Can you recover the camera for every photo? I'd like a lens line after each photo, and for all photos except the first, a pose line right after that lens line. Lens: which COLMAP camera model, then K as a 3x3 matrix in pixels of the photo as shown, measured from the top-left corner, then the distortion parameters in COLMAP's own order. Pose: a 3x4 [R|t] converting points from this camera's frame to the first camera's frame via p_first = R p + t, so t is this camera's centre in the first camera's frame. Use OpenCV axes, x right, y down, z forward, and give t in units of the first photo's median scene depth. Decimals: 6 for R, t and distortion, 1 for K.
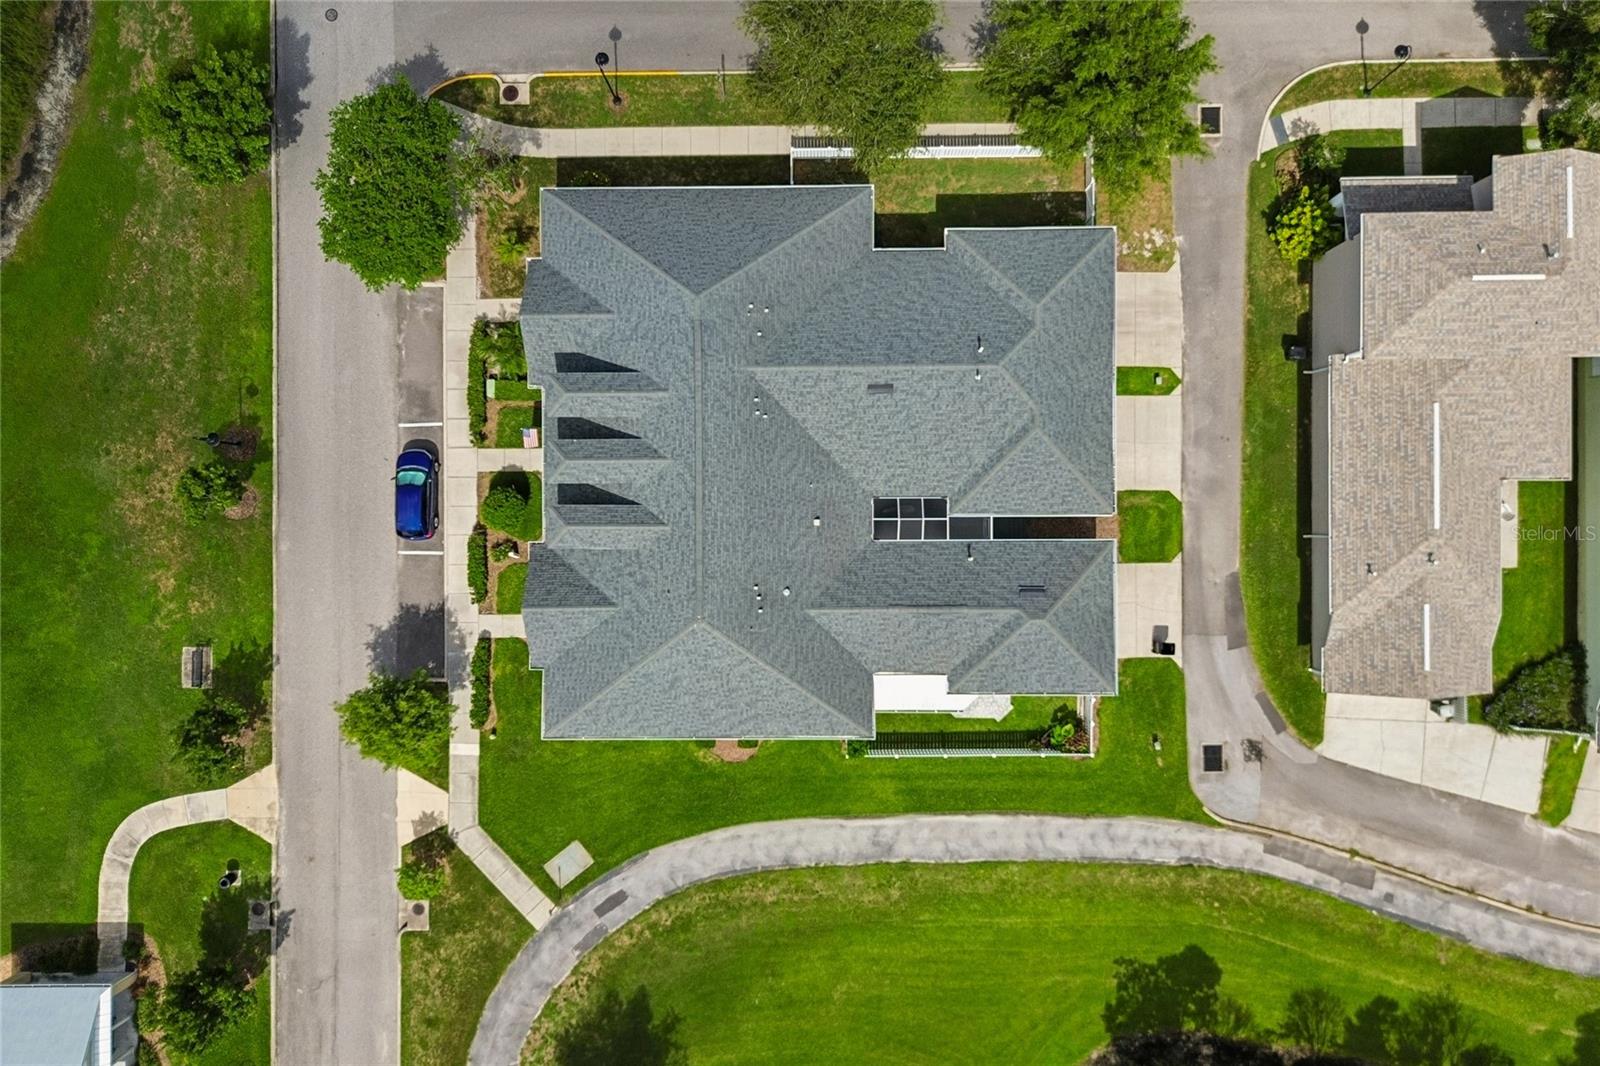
lens RADIAL K [[1147.7, 0, 805.8], [0, 1147.7, 525.7], [0, 0, 1]] dist [0.066342, -0.065403]
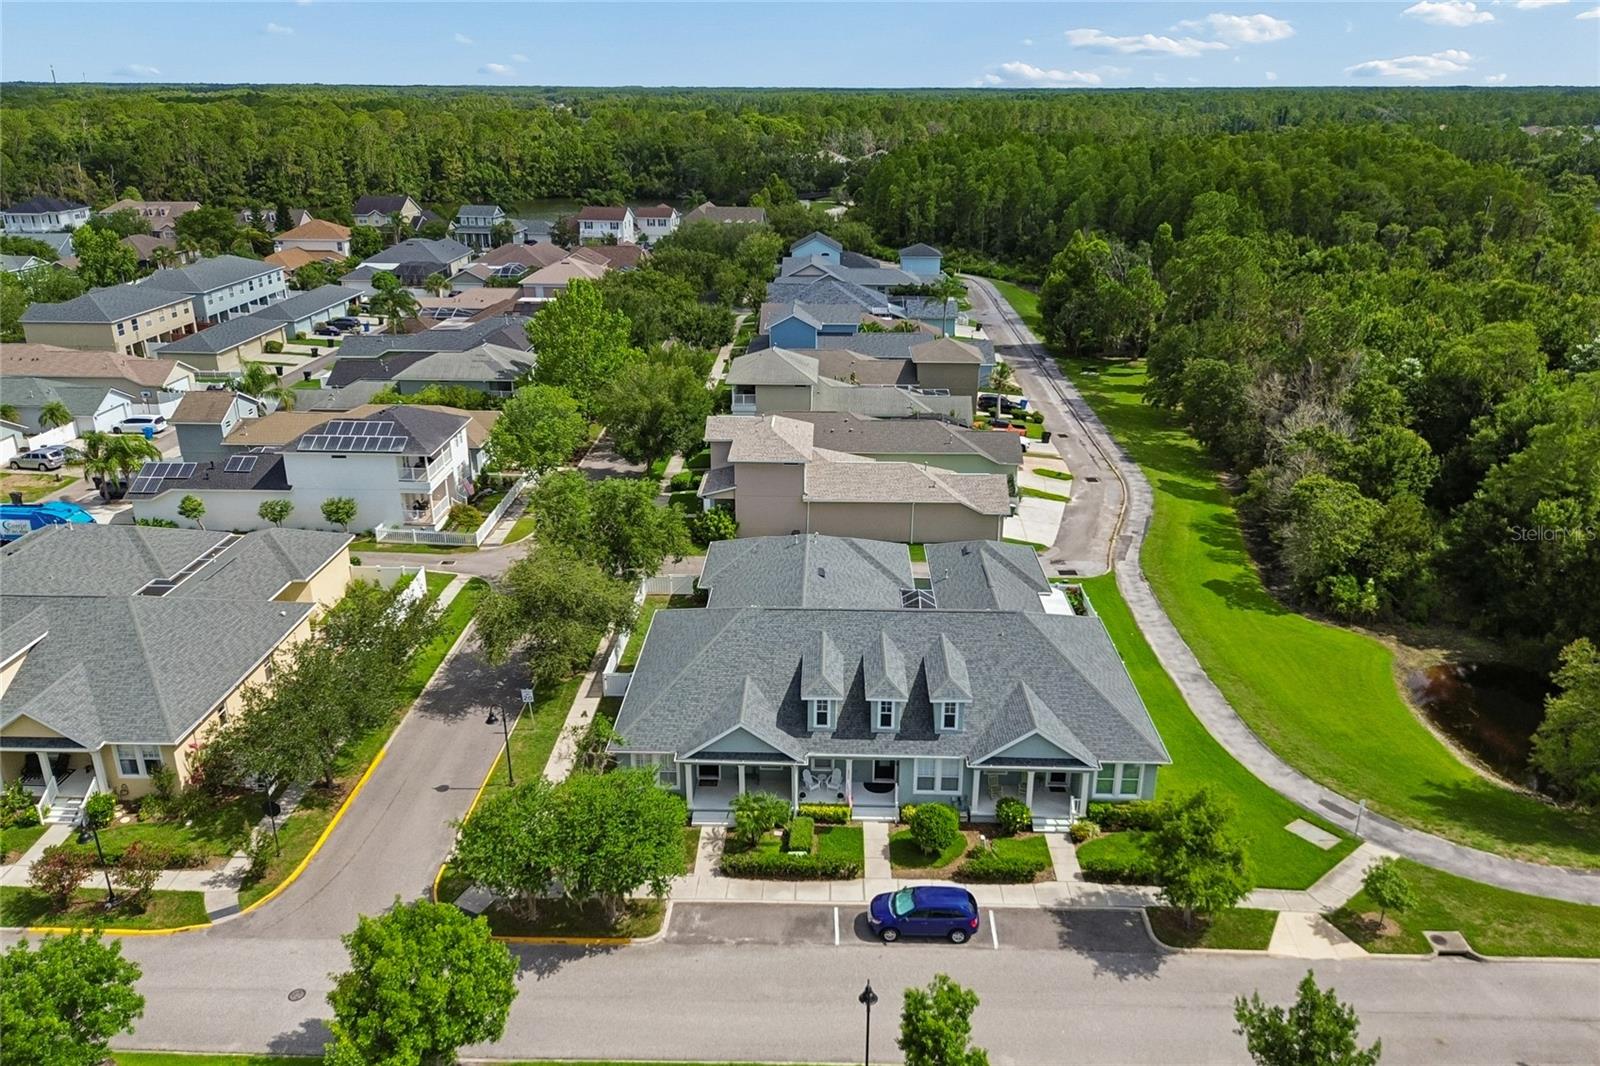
lens RADIAL K [[1147.7, 0, 805.8], [0, 1147.7, 525.7], [0, 0, 1]] dist [0.066342, -0.065403]
pose [[0.034560, -0.327057, 0.944372, -1.020006], [0.999403, 0.011746, -0.032506, -0.085985], [-0.000461, 0.944931, 0.327268, 0.462287]]
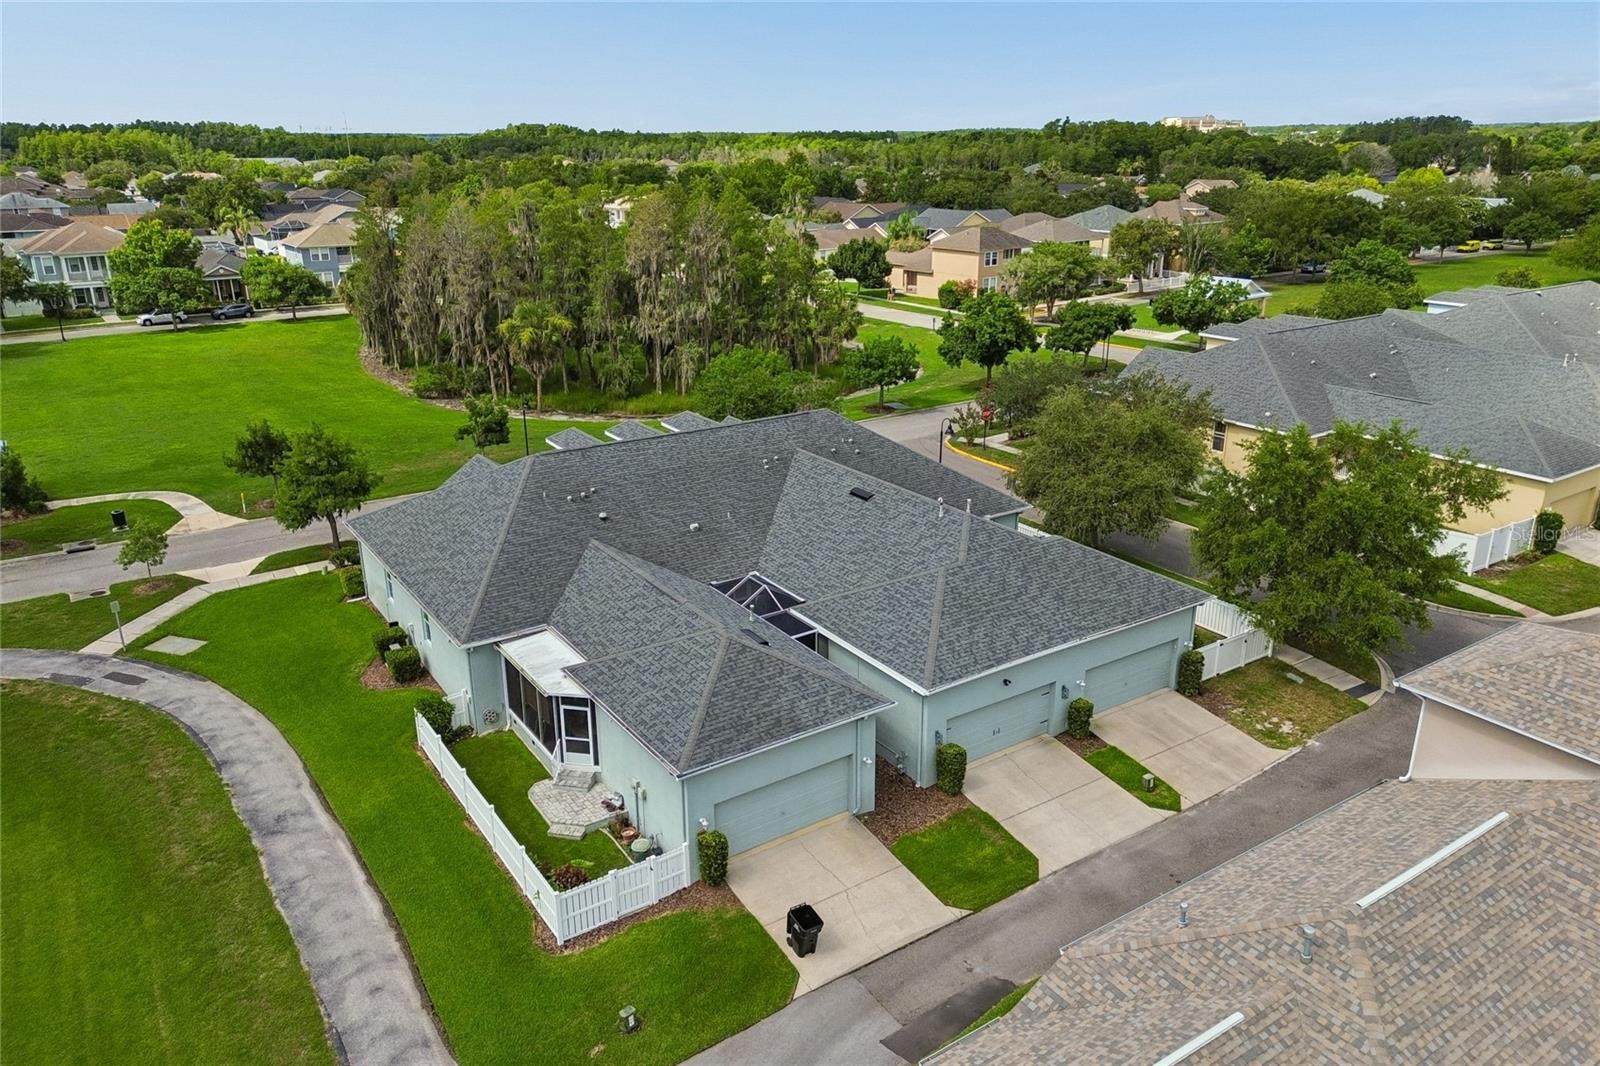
lens RADIAL K [[1147.7, 0, 805.8], [0, 1147.7, 525.7], [0, 0, 1]] dist [0.066342, -0.065403]
pose [[0.555205, 0.286117, -0.780951, 0.649774], [-0.831619, 0.176823, -0.526444, 0.340553], [-0.012535, 0.941738, 0.336114, 0.643614]]
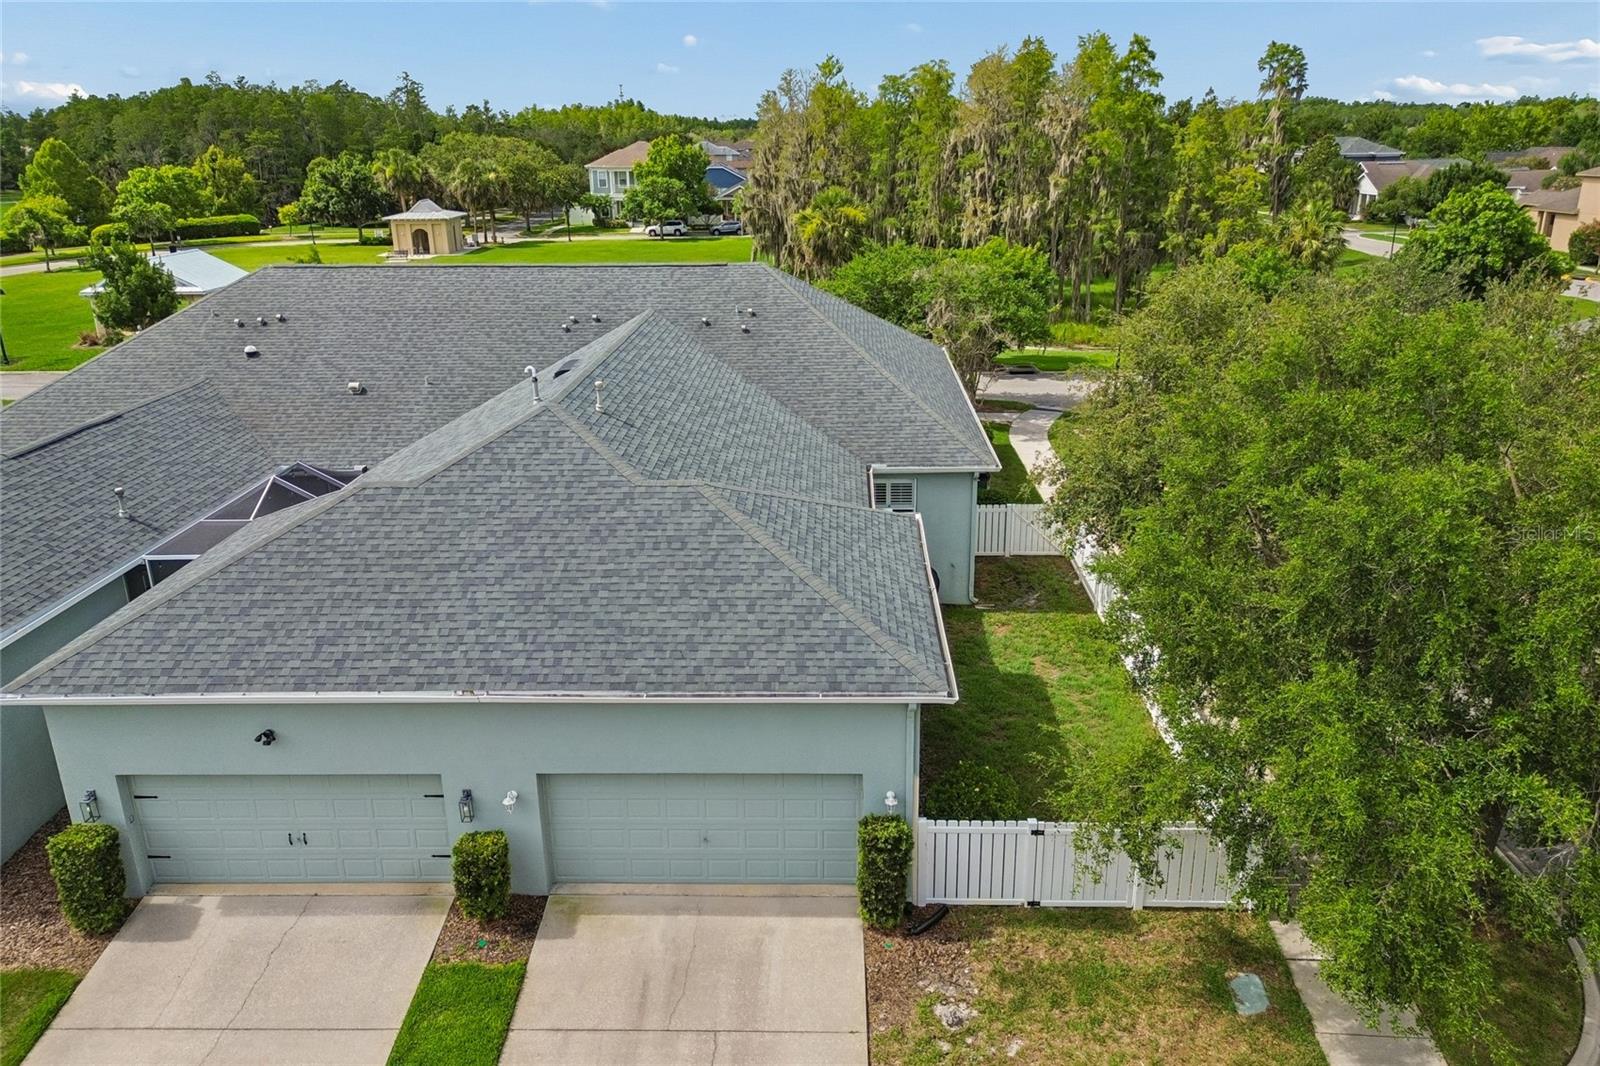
lens RADIAL K [[1147.7, 0, 805.8], [0, 1147.7, 525.7], [0, 0, 1]] dist [0.066342, -0.065403]
pose [[-0.035610, 0.342952, -0.938678, 0.486536], [-0.999348, -0.006628, 0.035490, -0.211820], [0.005950, 0.939330, 0.342964, 0.790448]]
